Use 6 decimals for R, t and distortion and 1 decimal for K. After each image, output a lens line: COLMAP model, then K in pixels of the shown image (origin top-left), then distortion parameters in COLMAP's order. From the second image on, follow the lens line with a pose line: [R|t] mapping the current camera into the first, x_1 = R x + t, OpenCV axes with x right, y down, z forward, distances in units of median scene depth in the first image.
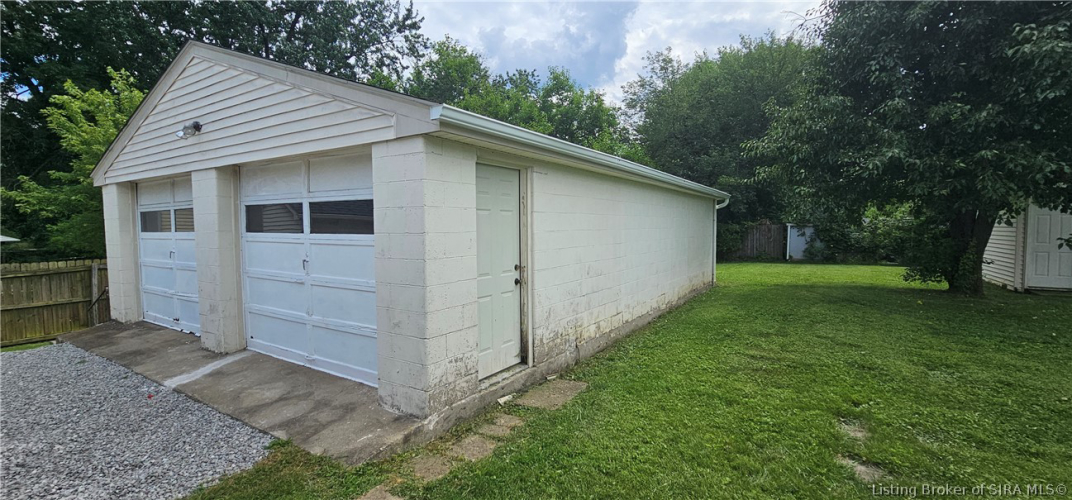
lens RADIAL K [[456.0, 0, 536.0], [0, 456.0, 250.0], [0, 0, 1]] dist [-0.003209, -0.000249]
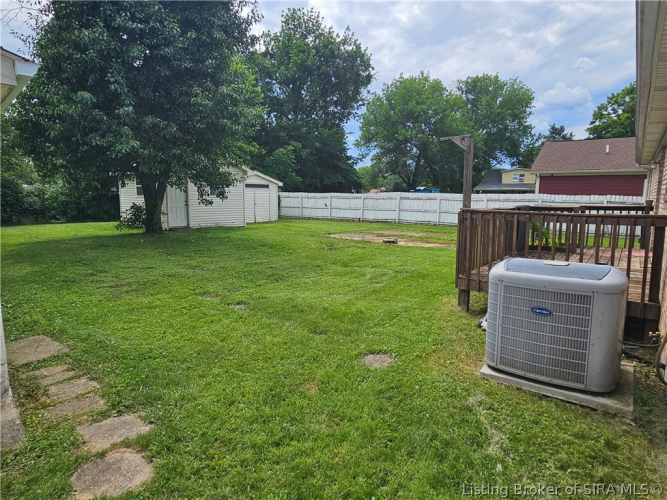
lens RADIAL K [[399.2, 0, 333.5], [0, 399.2, 250.0], [0, 0, 1]] dist [-0.004000, -0.000886]
pose [[0.194431, -0.130473, 0.972200, -0.438787], [0.041109, 0.991328, 0.124819, 0.000920], [-0.980054, 0.015697, 0.198108, 0.082893]]
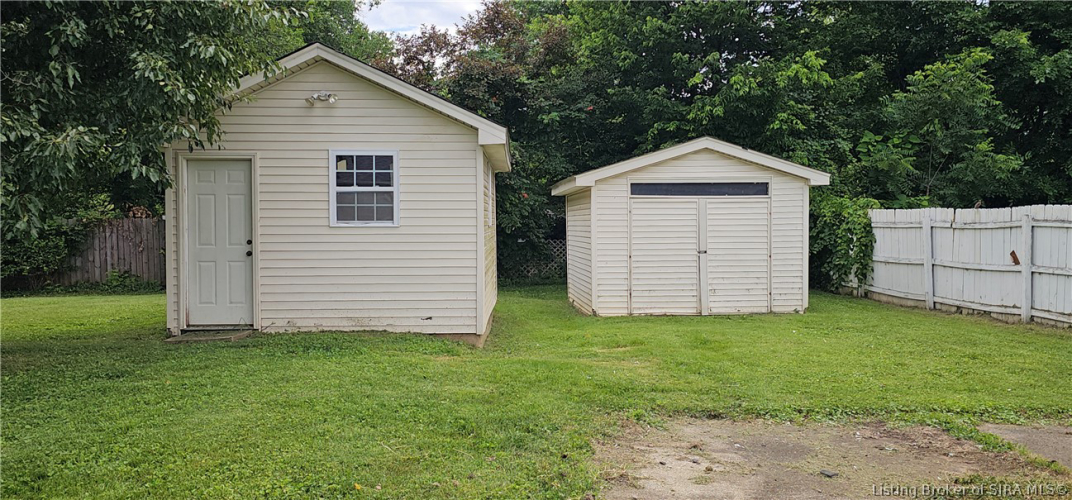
lens RADIAL K [[852.7, 0, 536.0], [0, 852.7, 250.0], [0, 0, 1]] dist [0.103710, -0.145266]
pose [[0.842326, -0.016566, 0.538714, 1.181635], [0.030217, 0.999407, -0.016514, 0.027510], [-0.538121, 0.030188, 0.842327, -0.135147]]
